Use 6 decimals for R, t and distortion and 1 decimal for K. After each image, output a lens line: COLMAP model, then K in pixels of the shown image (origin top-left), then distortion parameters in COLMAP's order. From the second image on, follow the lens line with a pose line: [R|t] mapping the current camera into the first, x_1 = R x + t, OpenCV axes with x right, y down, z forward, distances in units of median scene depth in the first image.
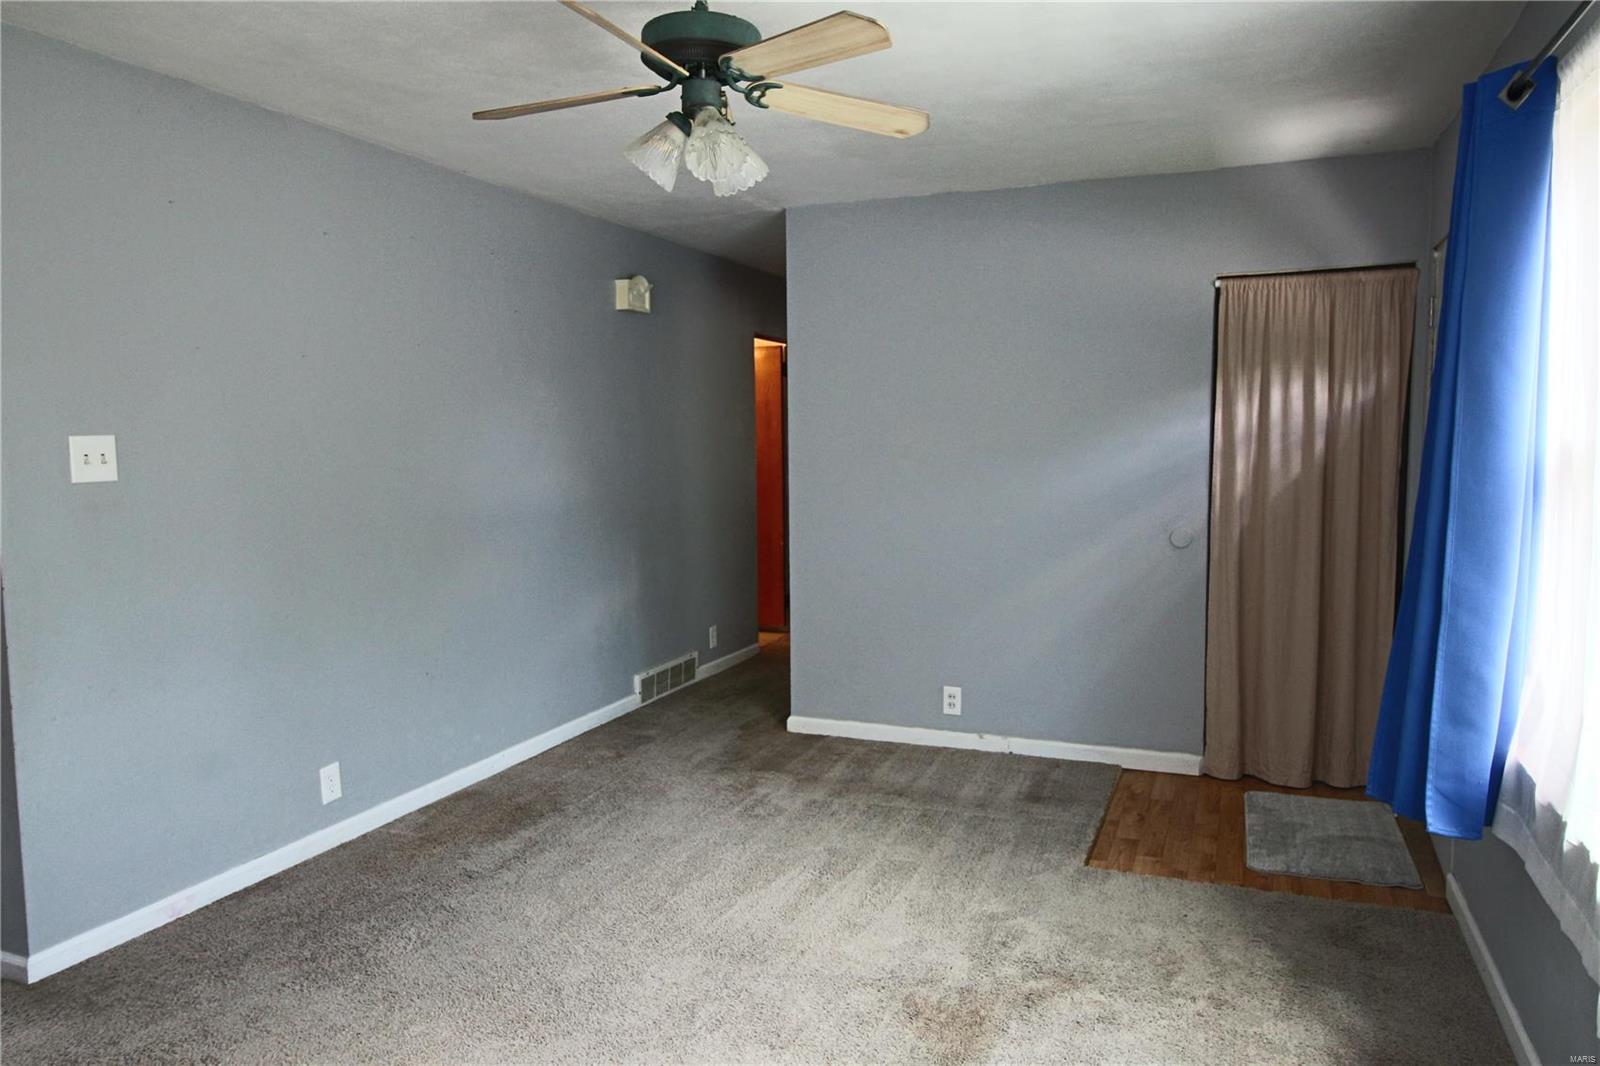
lens RADIAL K [[1091.9, 0, 808.2], [0, 1091.9, 530.0], [0, 0, 1]] dist [0.000960, -0.001897]
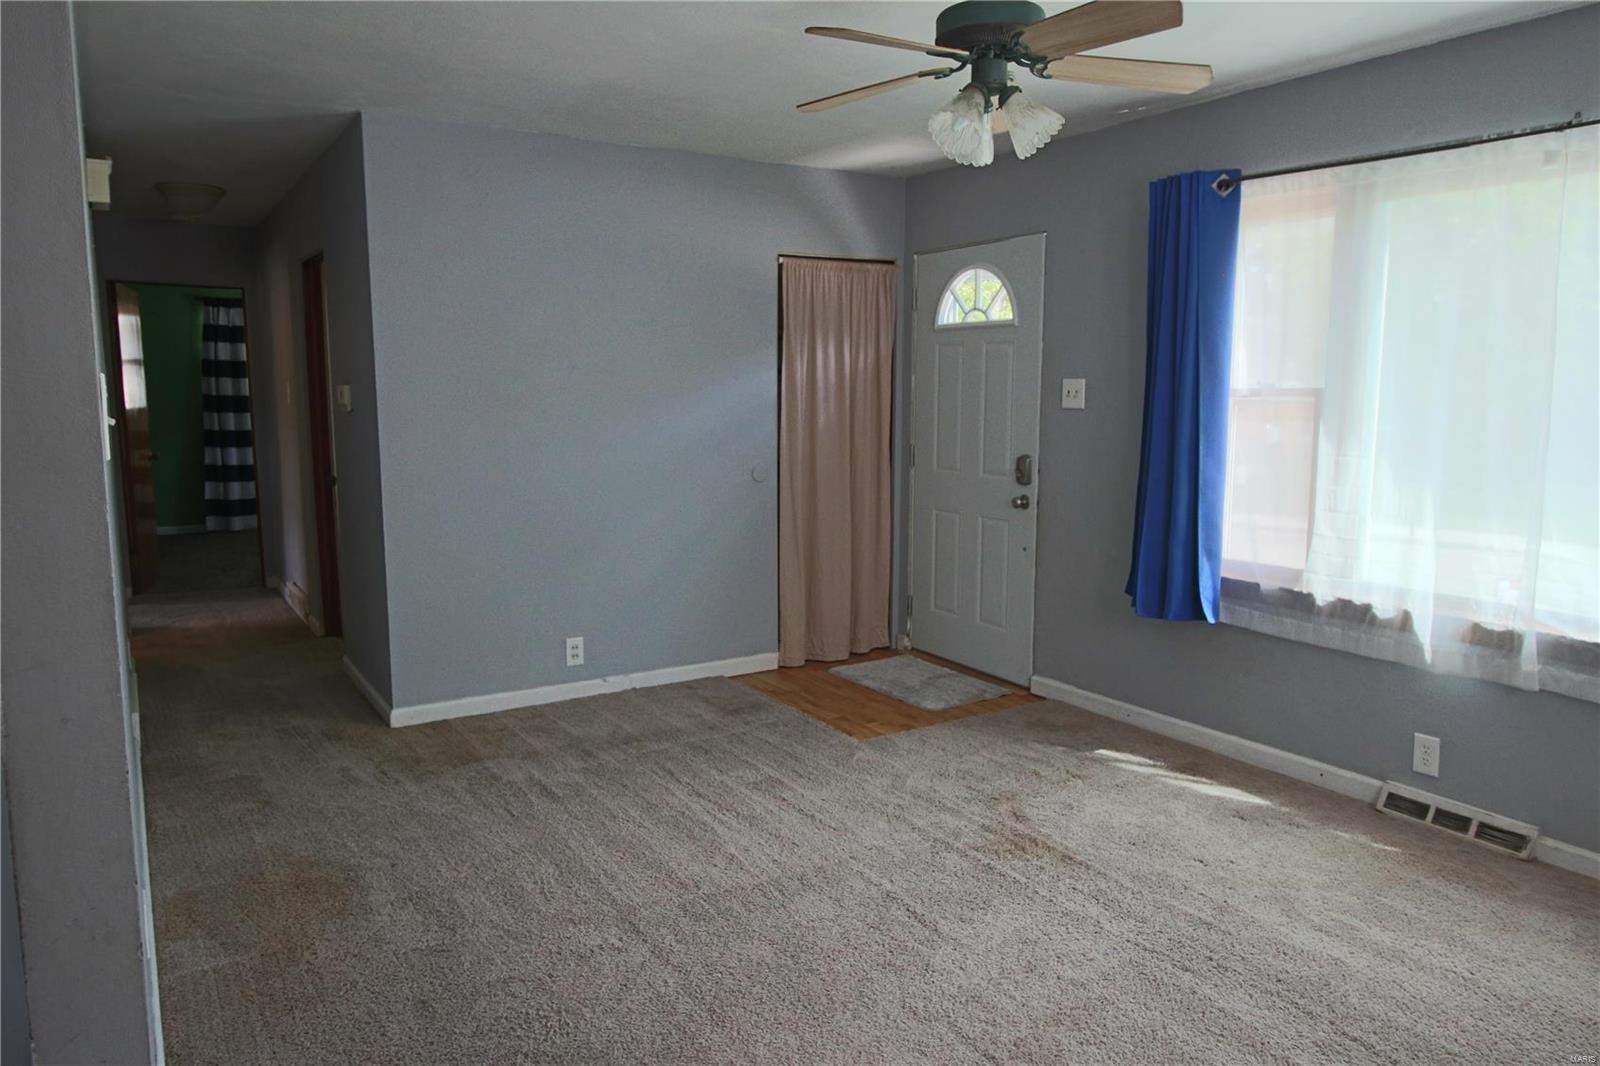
lens RADIAL K [[1091.9, 0, 808.2], [0, 1091.9, 530.0], [0, 0, 1]] dist [0.000960, -0.001897]
pose [[0.589934, -0.099735, 0.801268, -0.609216], [0.066280, 0.994975, 0.075047, -0.017683], [-0.804727, 0.008835, 0.593580, 0.266190]]
